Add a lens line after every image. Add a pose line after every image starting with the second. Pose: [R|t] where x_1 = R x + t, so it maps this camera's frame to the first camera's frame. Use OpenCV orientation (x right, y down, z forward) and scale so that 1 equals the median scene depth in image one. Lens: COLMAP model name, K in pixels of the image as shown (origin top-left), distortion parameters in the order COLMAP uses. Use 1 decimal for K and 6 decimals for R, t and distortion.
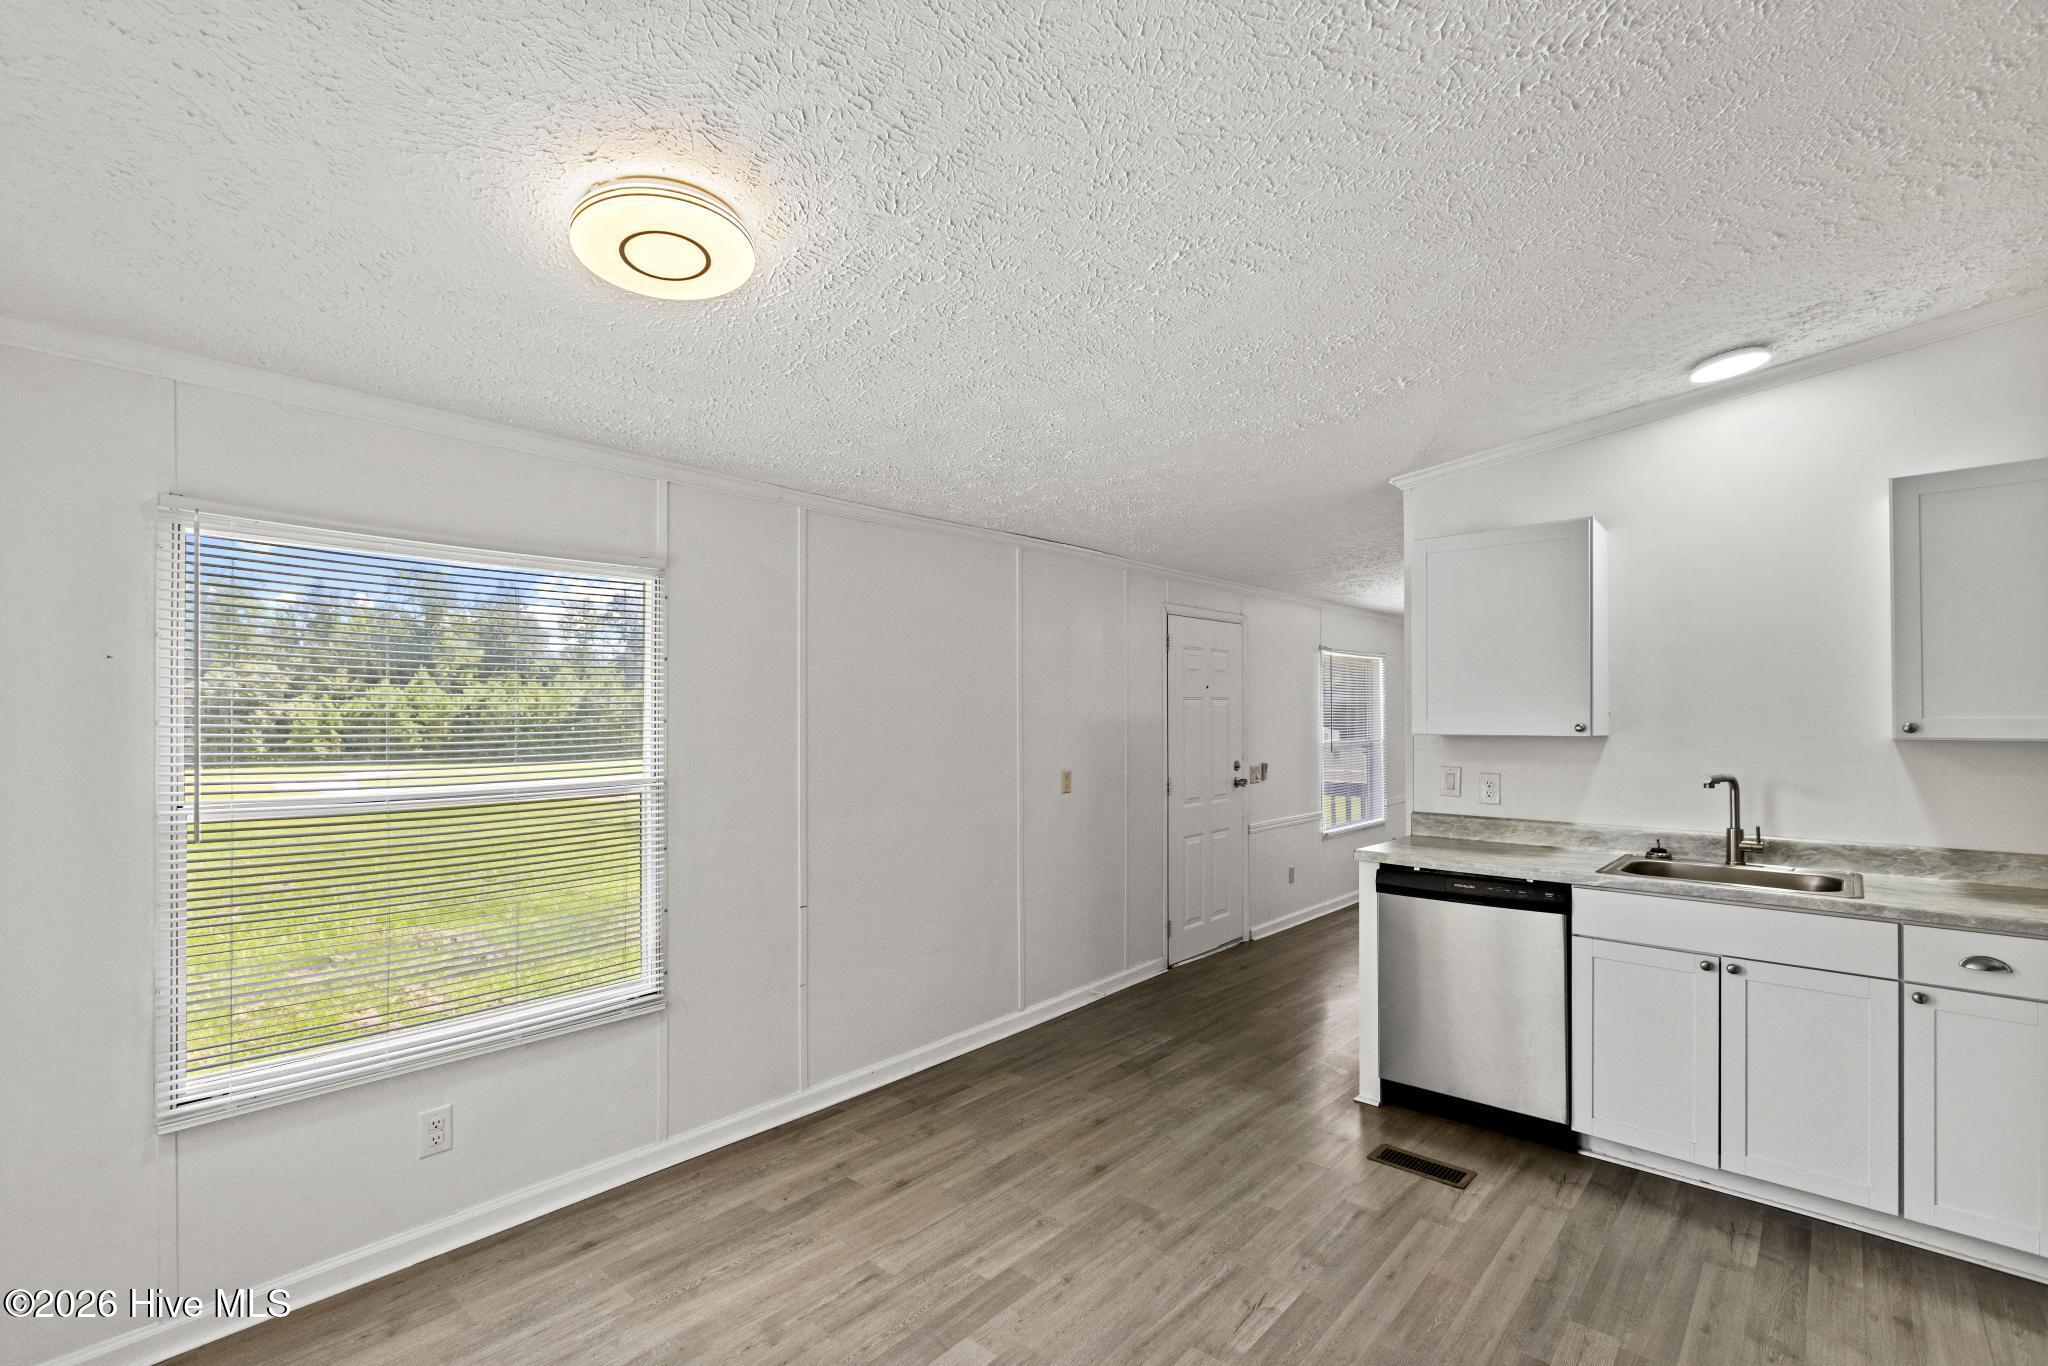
lens RADIAL K [[942.9, 0, 1030.7], [0, 942.9, 702.6], [0, 0, 1]] dist [0.005350, 0.000223]
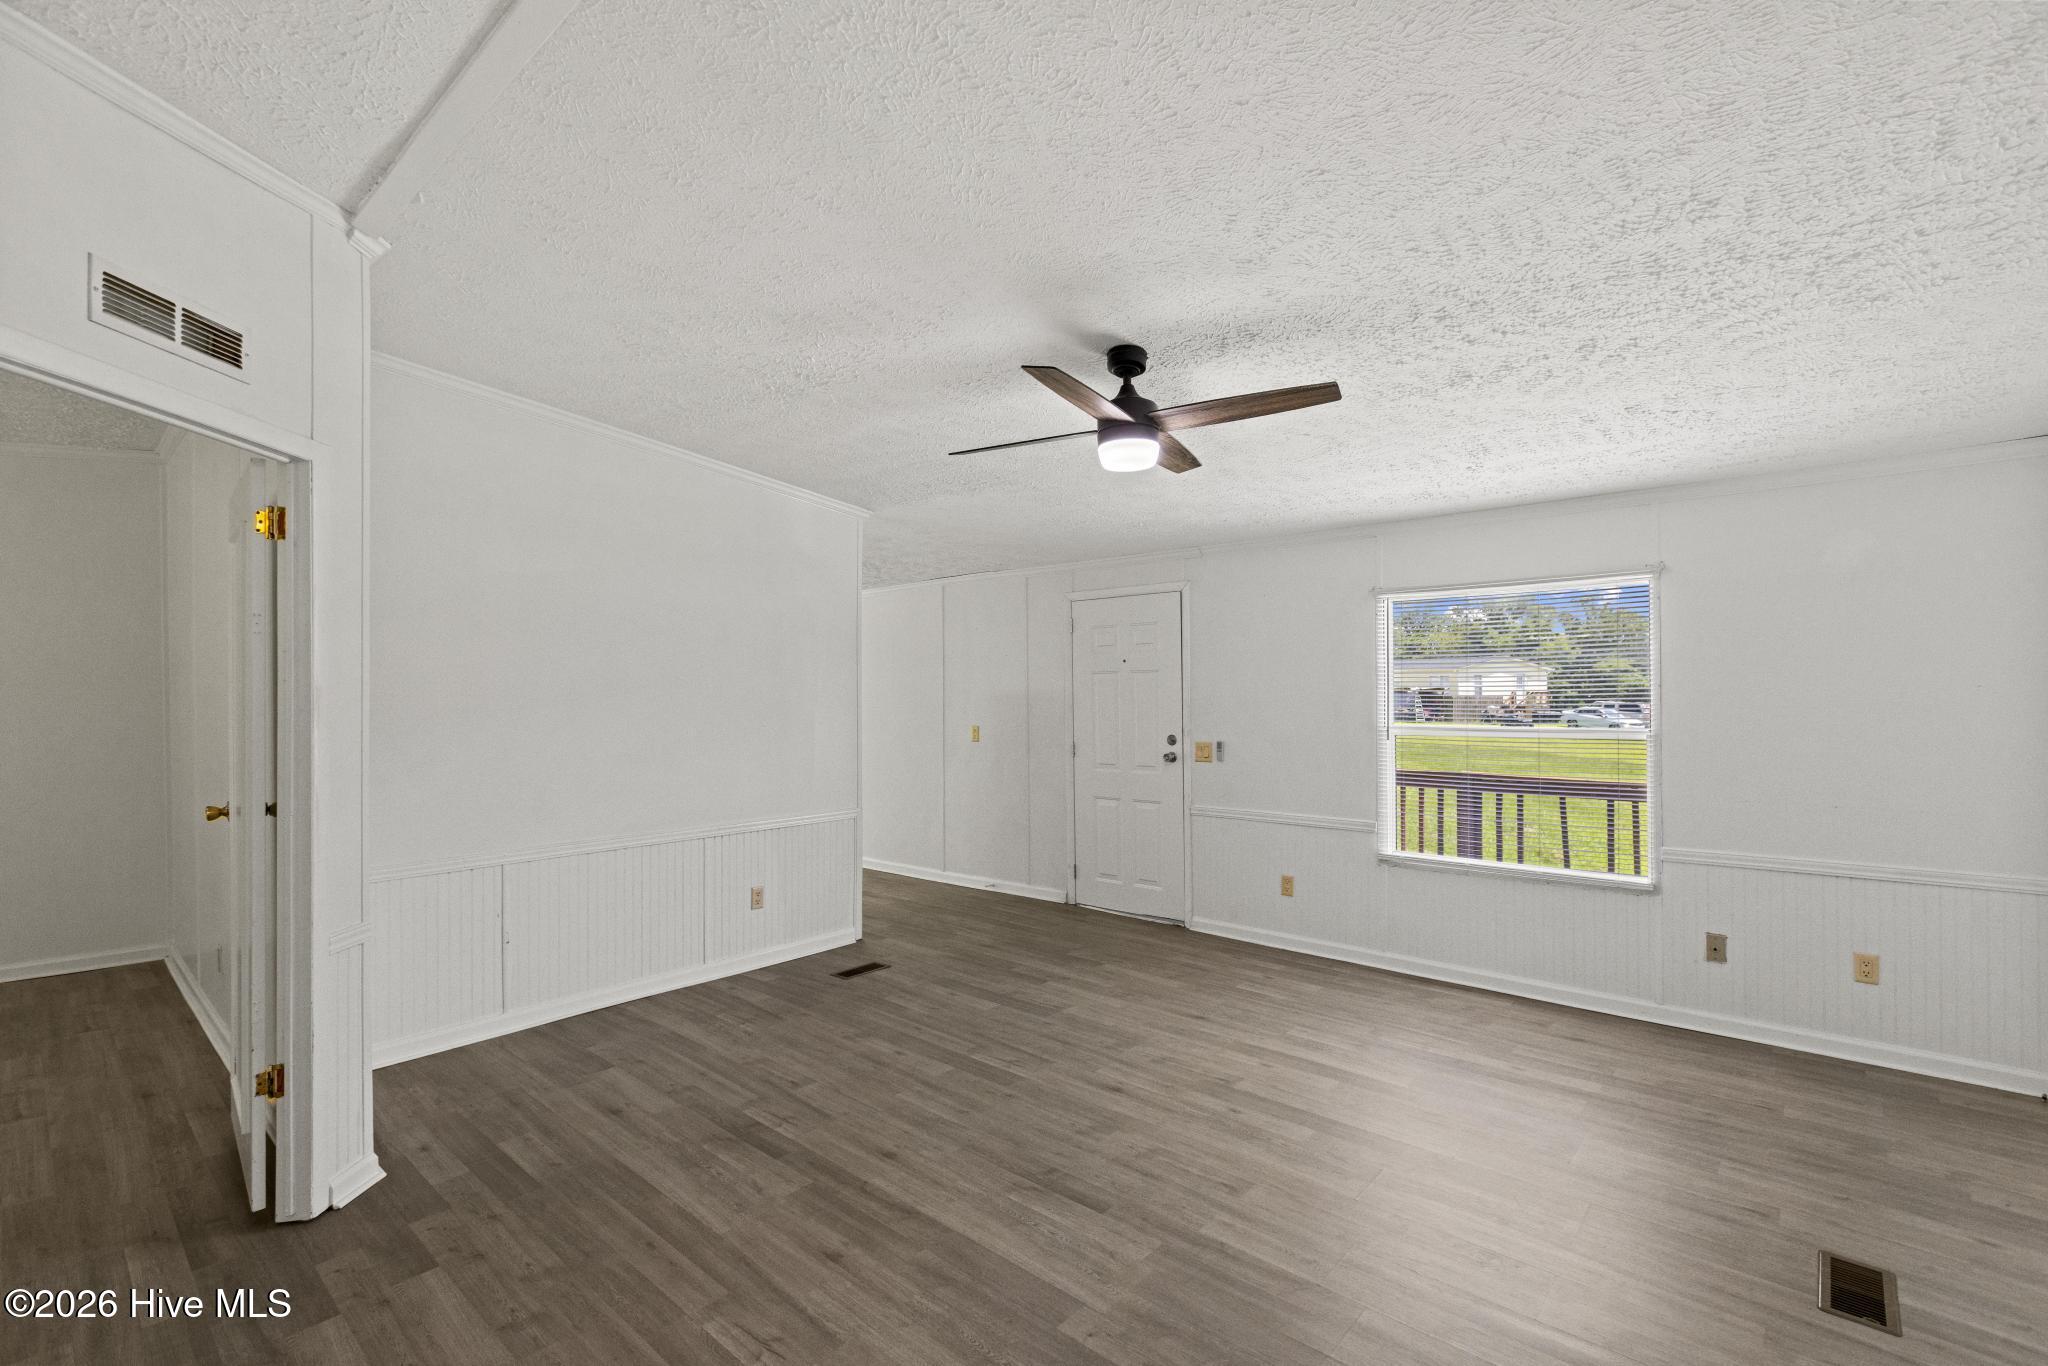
lens RADIAL K [[942.9, 0, 1030.8], [0, 942.9, 682.7], [0, 0, 1]] dist [0.005350, 0.000223]
pose [[-0.016332, -0.005719, -0.999850, 1.273743], [0.018345, 0.999814, -0.006019, 0.012212], [0.999698, -0.018440, -0.016225, 0.937352]]
